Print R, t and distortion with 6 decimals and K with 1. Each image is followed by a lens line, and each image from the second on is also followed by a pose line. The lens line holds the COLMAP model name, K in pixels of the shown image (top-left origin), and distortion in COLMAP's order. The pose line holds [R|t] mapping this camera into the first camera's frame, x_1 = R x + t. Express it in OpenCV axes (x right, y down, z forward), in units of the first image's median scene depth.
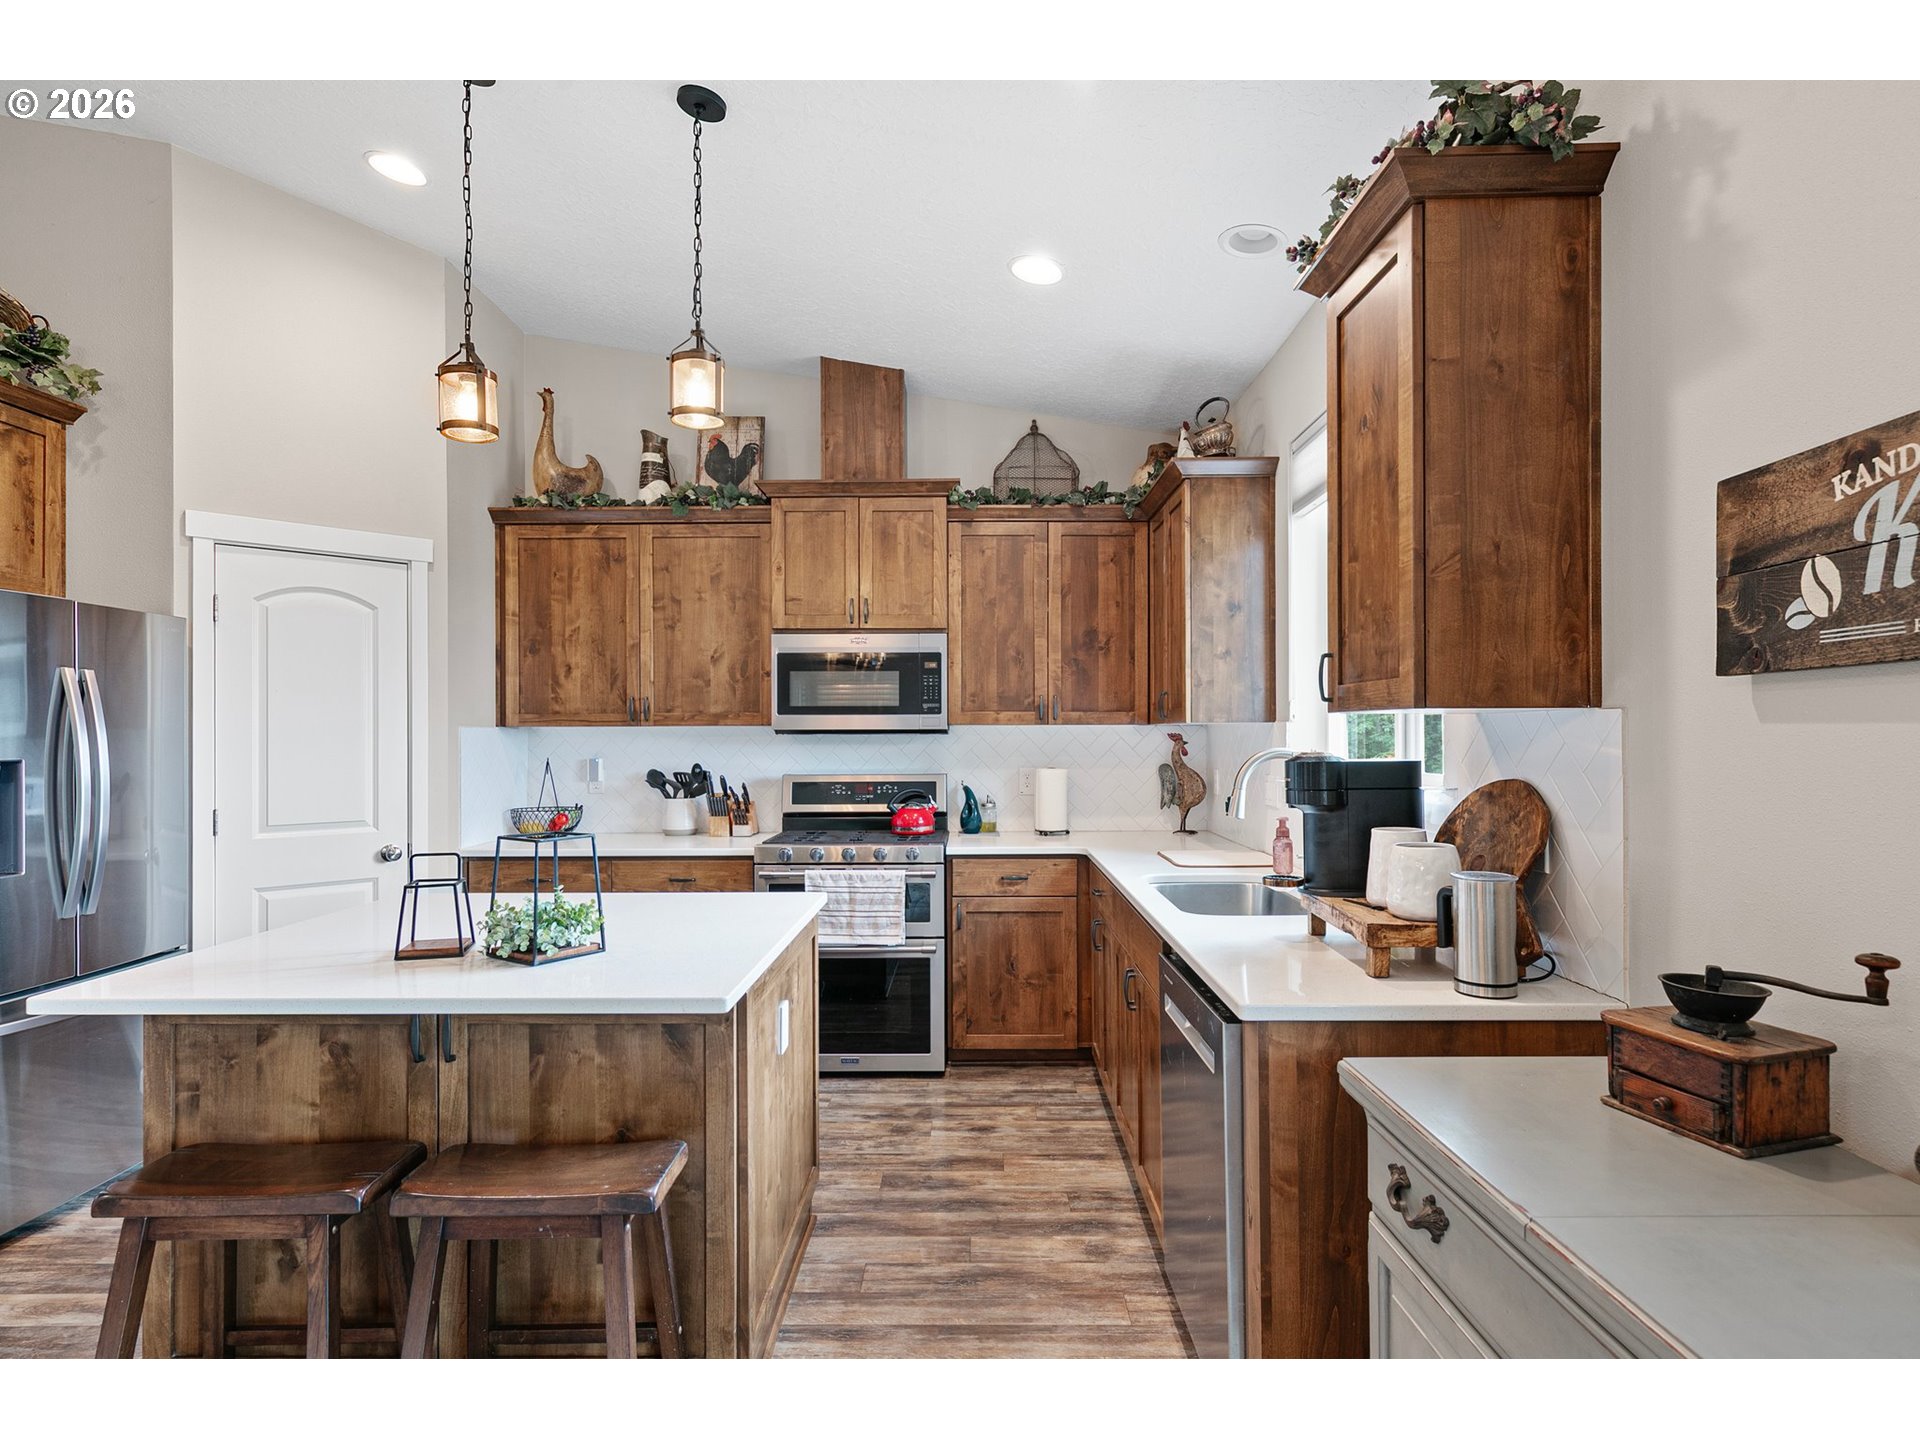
lens RADIAL K [[1016.2, 0, 963.0], [0, 1016.2, 729.9], [0, 0, 1]] dist [0.008721, 0.001118]
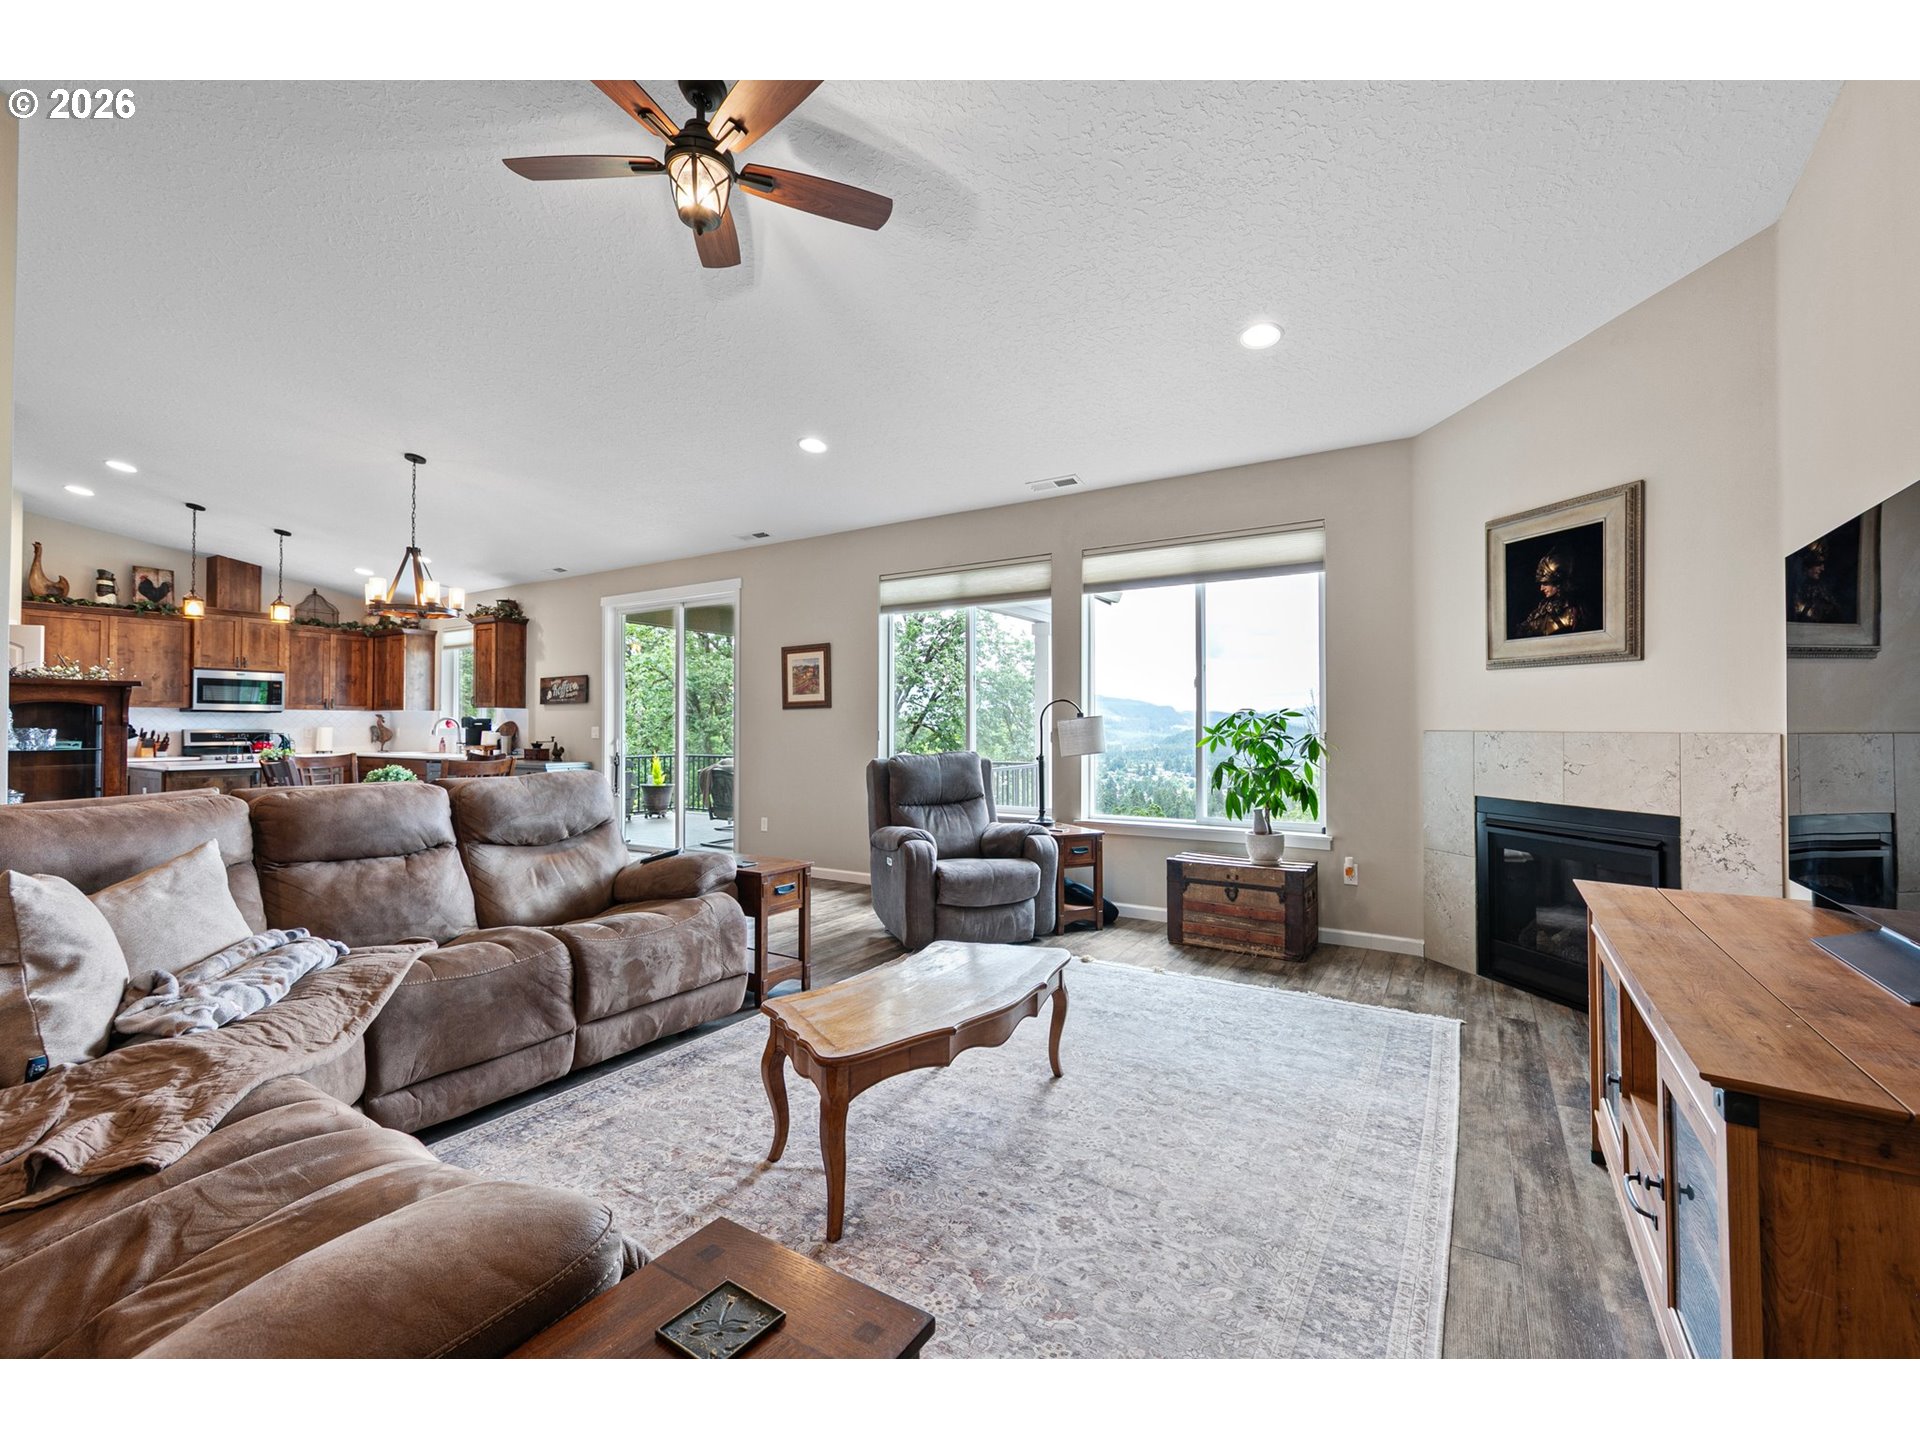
lens RADIAL K [[811.1, 0, 966.6], [0, 811.1, 717.0], [0, 0, 1]] dist [0.001910, 0.000092]
pose [[0.516721, 0.016310, 0.855999, -0.867133], [-0.005622, 0.999862, -0.015657, 0.036082], [-0.856136, 0.003278, 0.516741, -1.508890]]
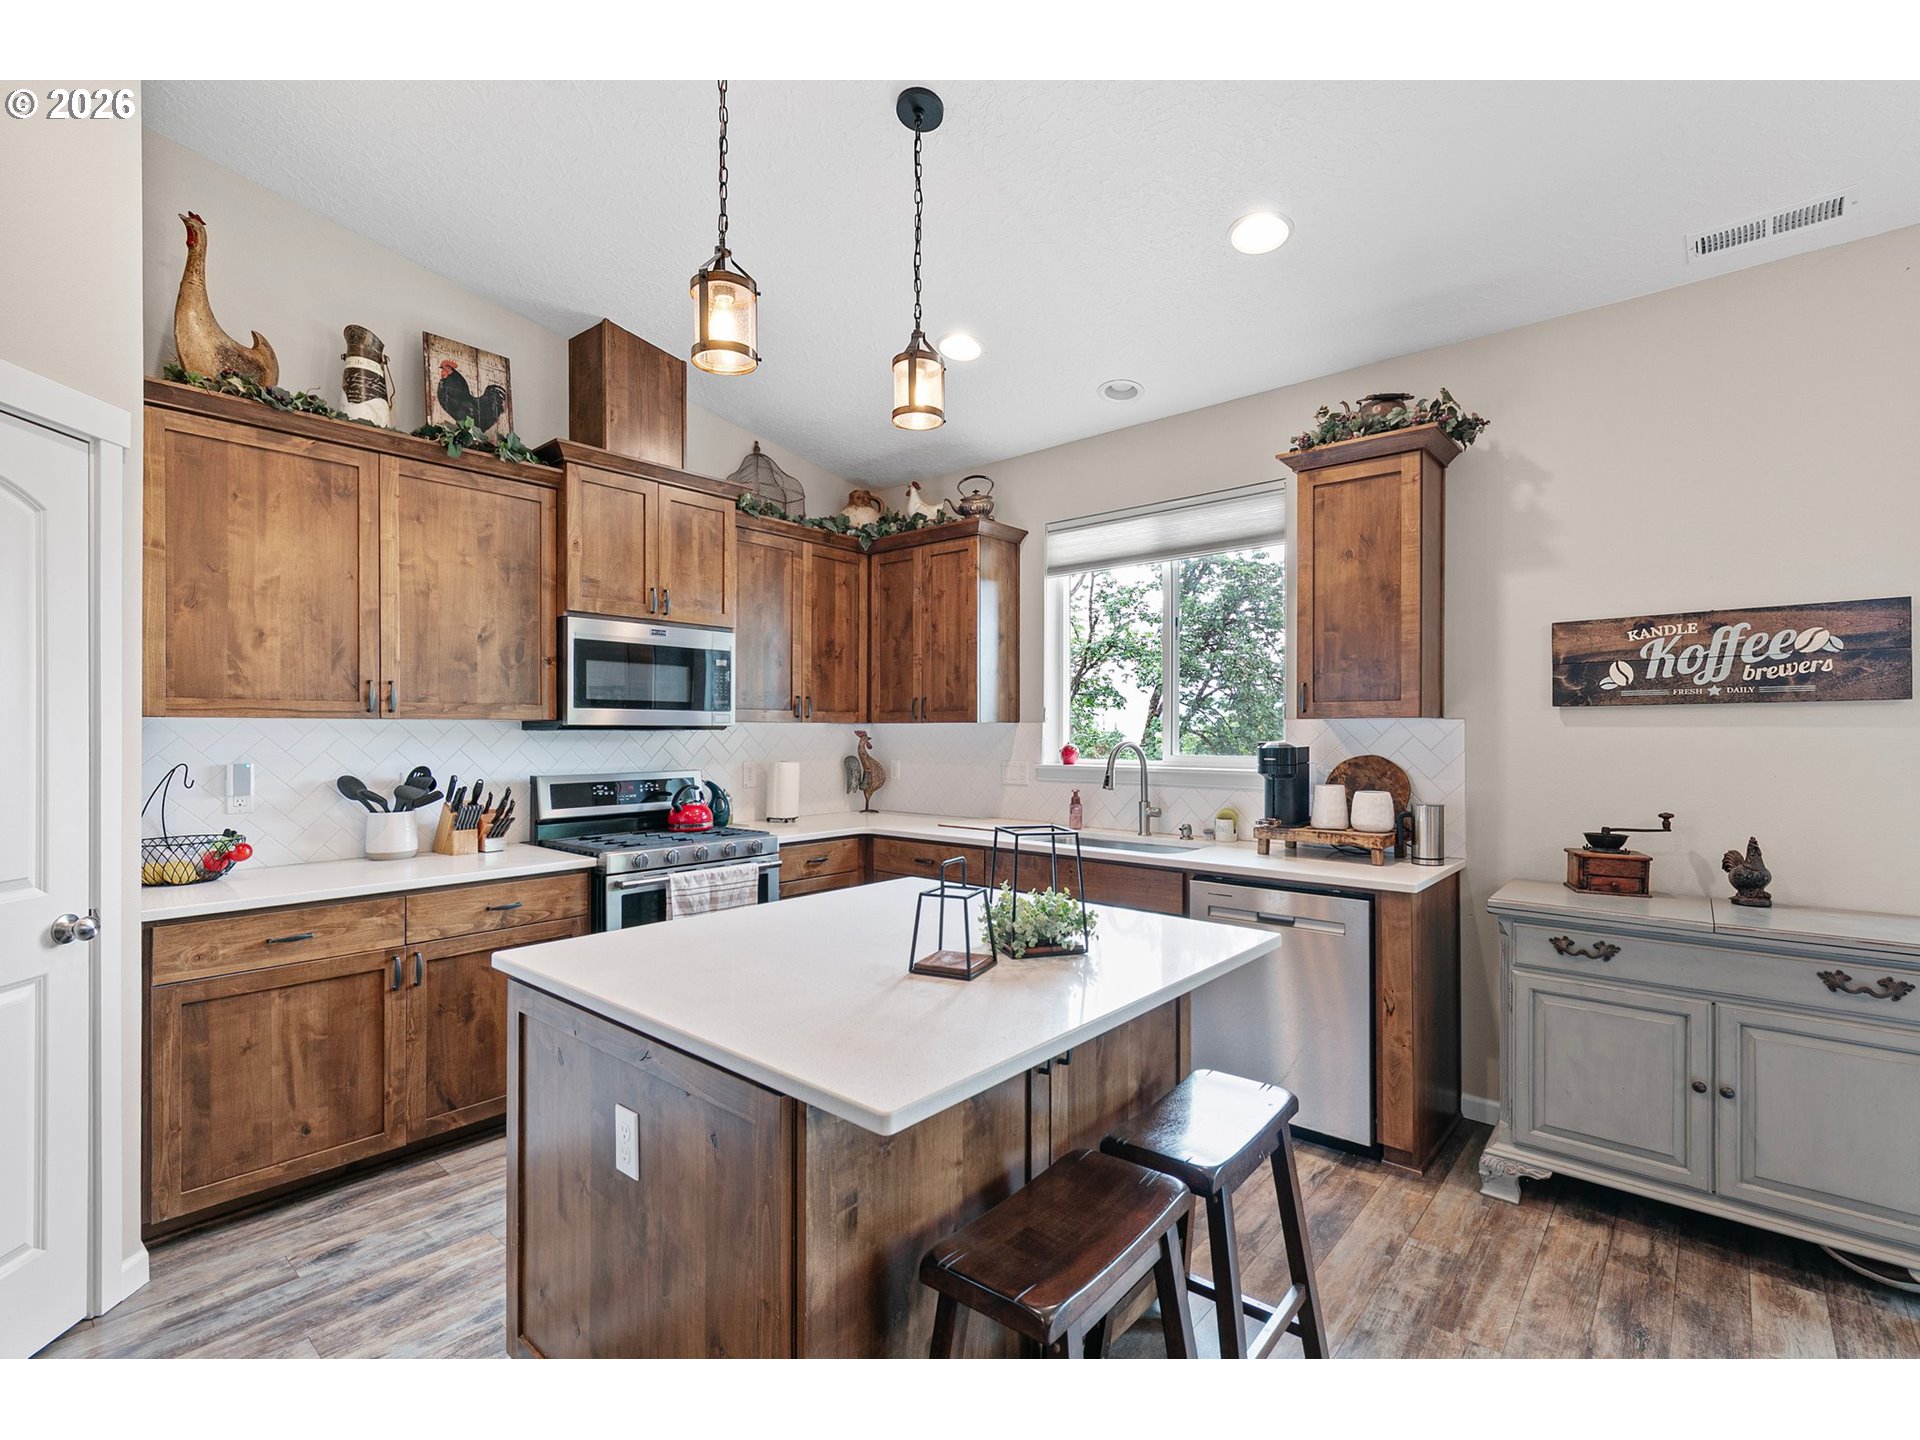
lens RADIAL K [[883.3, 0, 964.5], [0, 883.3, 730.8], [0, 0, 1]] dist [0.005608, 0.000321]
pose [[0.642786, 0.003619, 0.766037, -0.546122], [-0.005164, 0.999987, -0.000391, 0.003455], [-0.766028, -0.003704, 0.642796, 0.239437]]
